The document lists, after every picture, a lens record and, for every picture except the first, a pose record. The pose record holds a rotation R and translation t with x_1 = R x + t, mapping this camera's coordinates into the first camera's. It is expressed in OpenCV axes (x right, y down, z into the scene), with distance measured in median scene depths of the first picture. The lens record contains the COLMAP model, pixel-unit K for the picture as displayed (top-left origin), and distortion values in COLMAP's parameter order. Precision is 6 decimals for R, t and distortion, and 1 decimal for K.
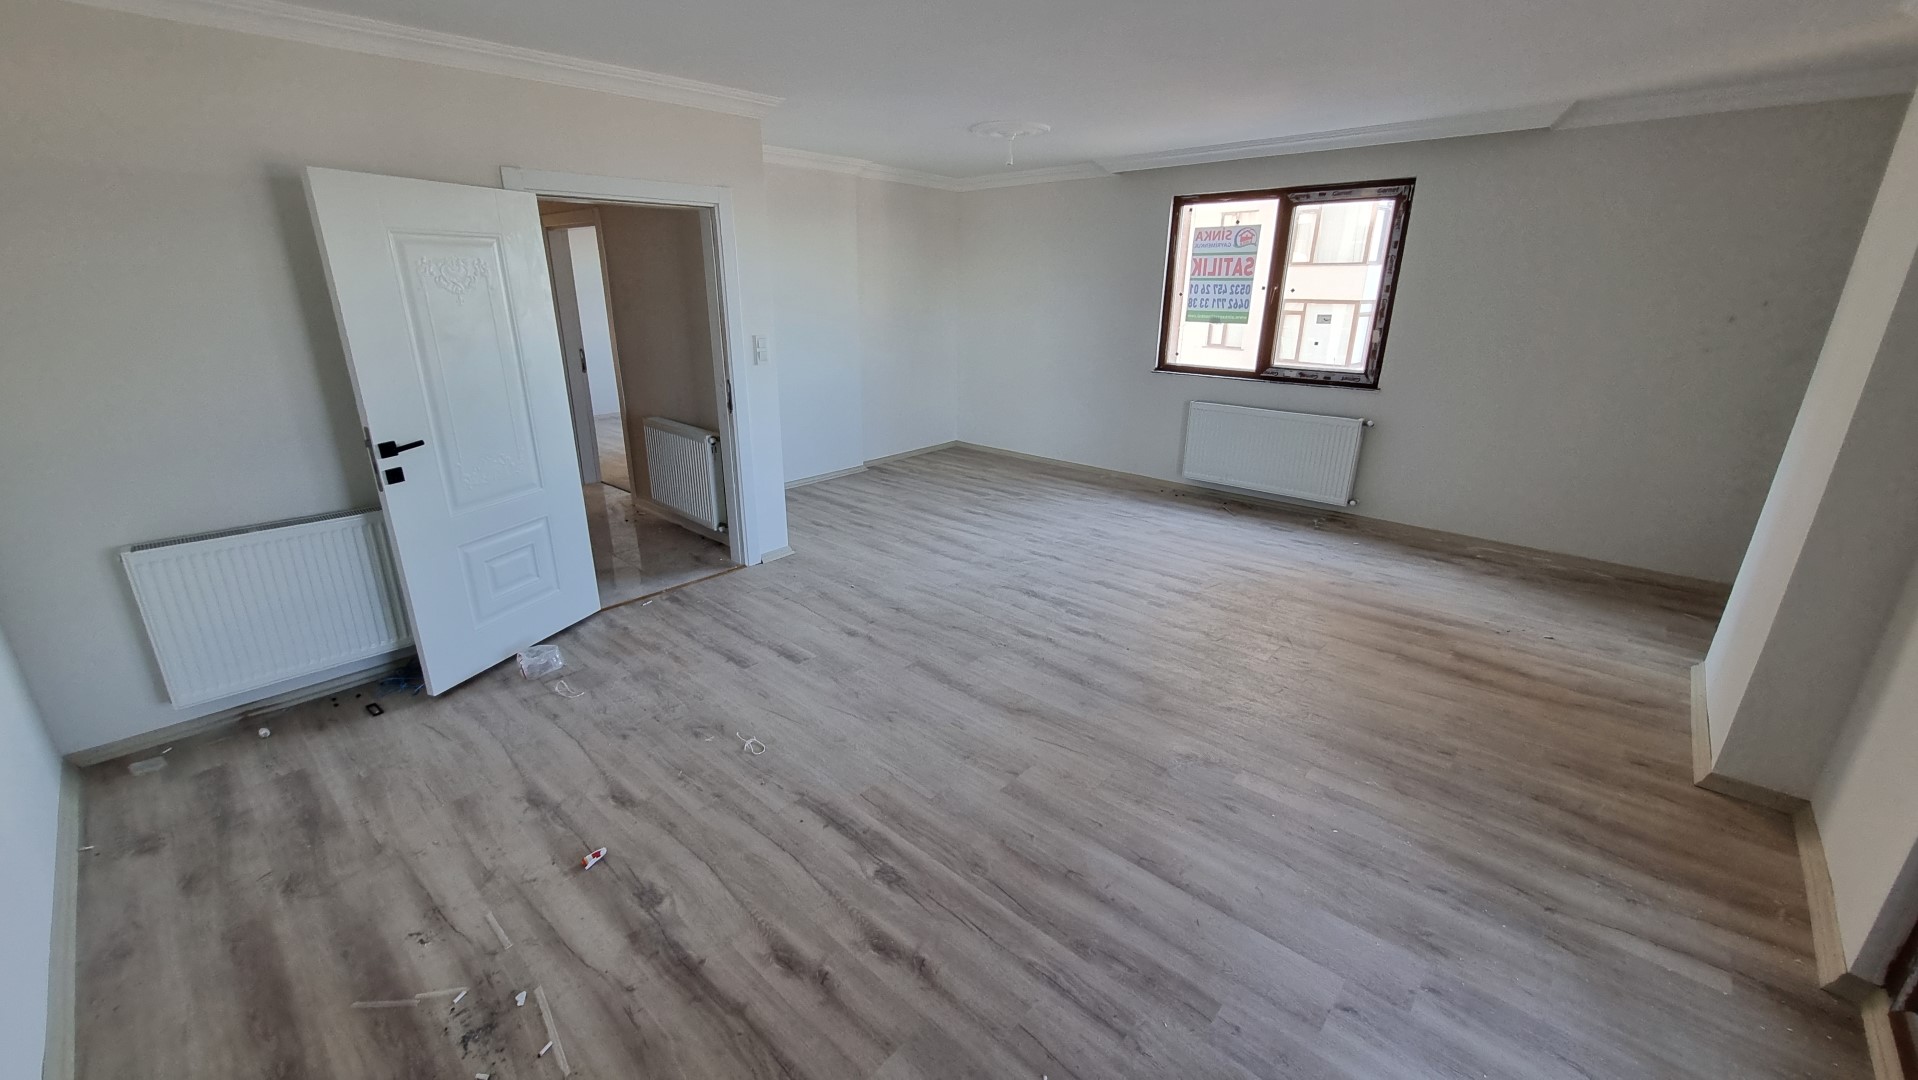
lens RADIAL K [[746.7, 0, 933.8], [0, 746.7, 525.6], [0, 0, 1]] dist [0.000387, -0.002877]
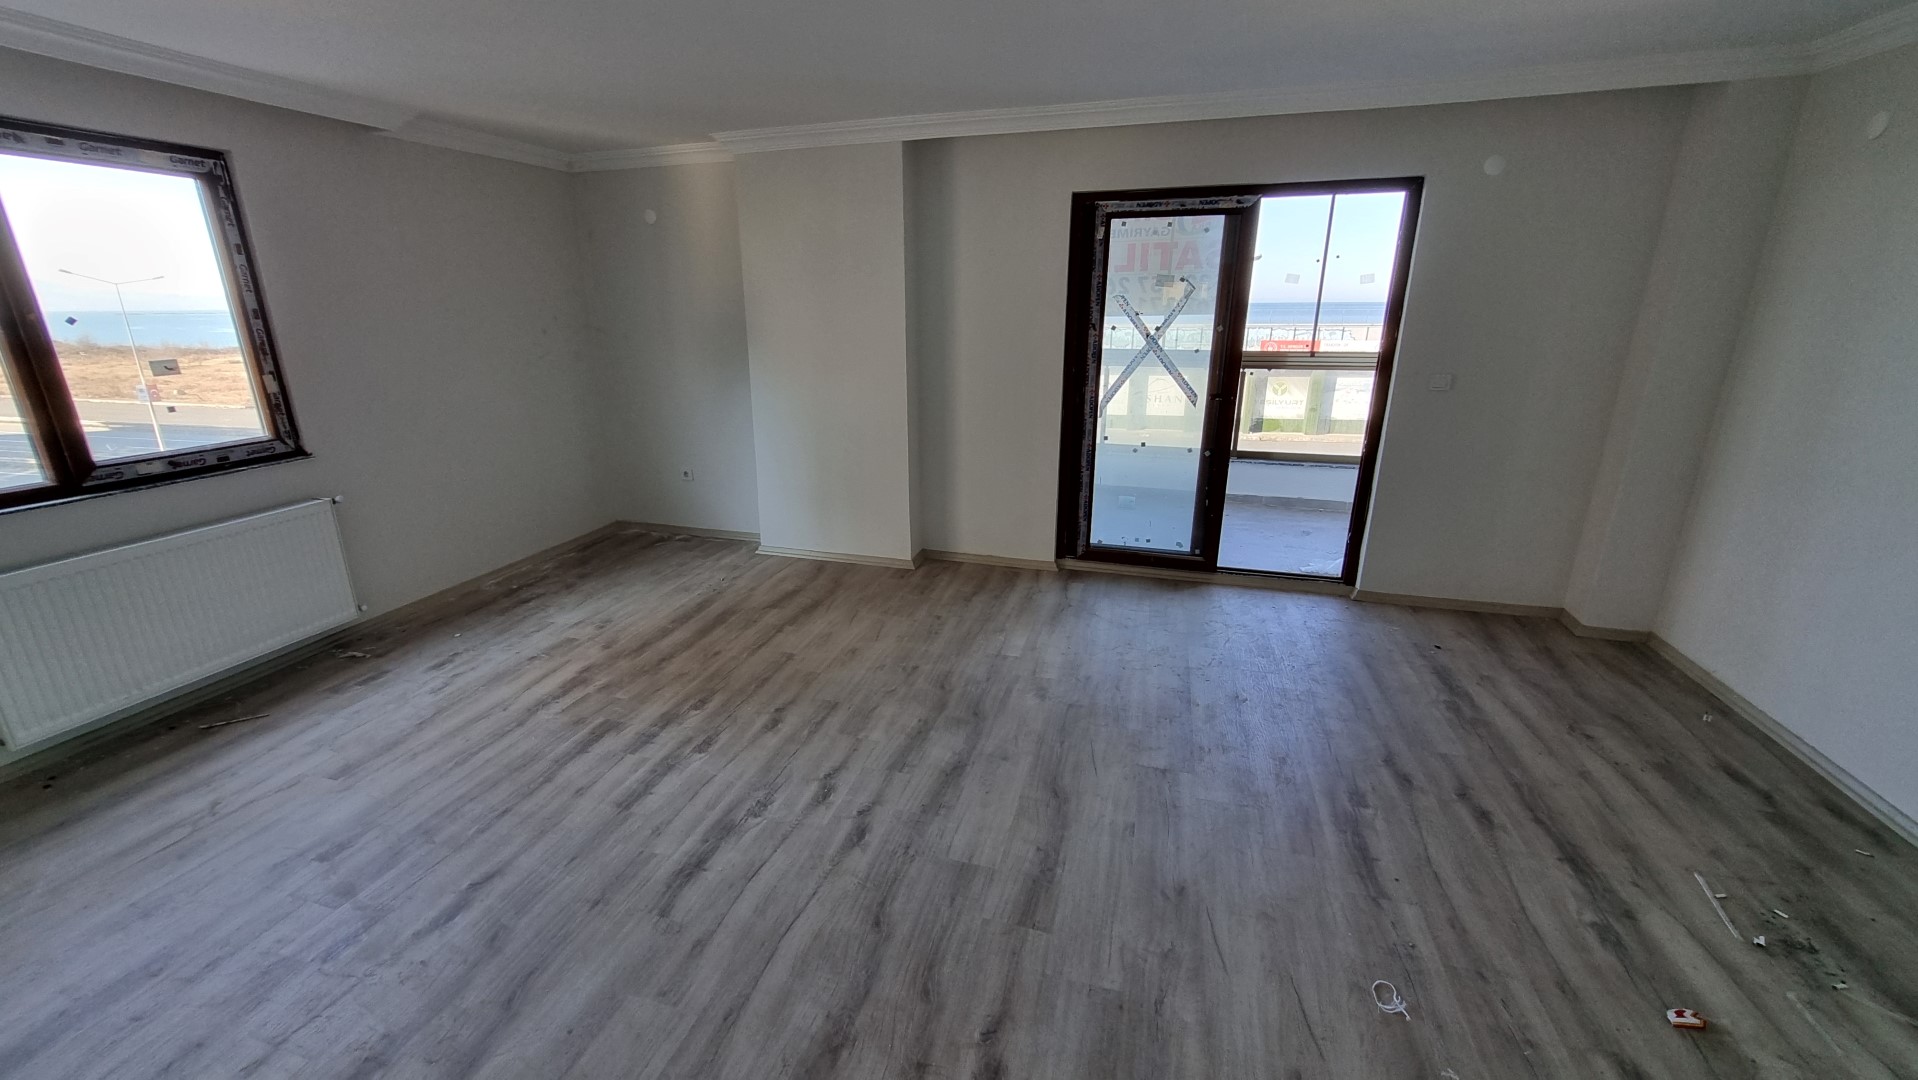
lens RADIAL K [[746.7, 0, 933.8], [0, 746.7, 525.6], [0, 0, 1]] dist [0.000387, -0.002877]
pose [[-0.434940, -0.255837, 0.863351, -0.427102], [0.285466, 0.870157, 0.401666, -0.358099], [-0.854012, 0.421158, -0.305433, 1.111398]]
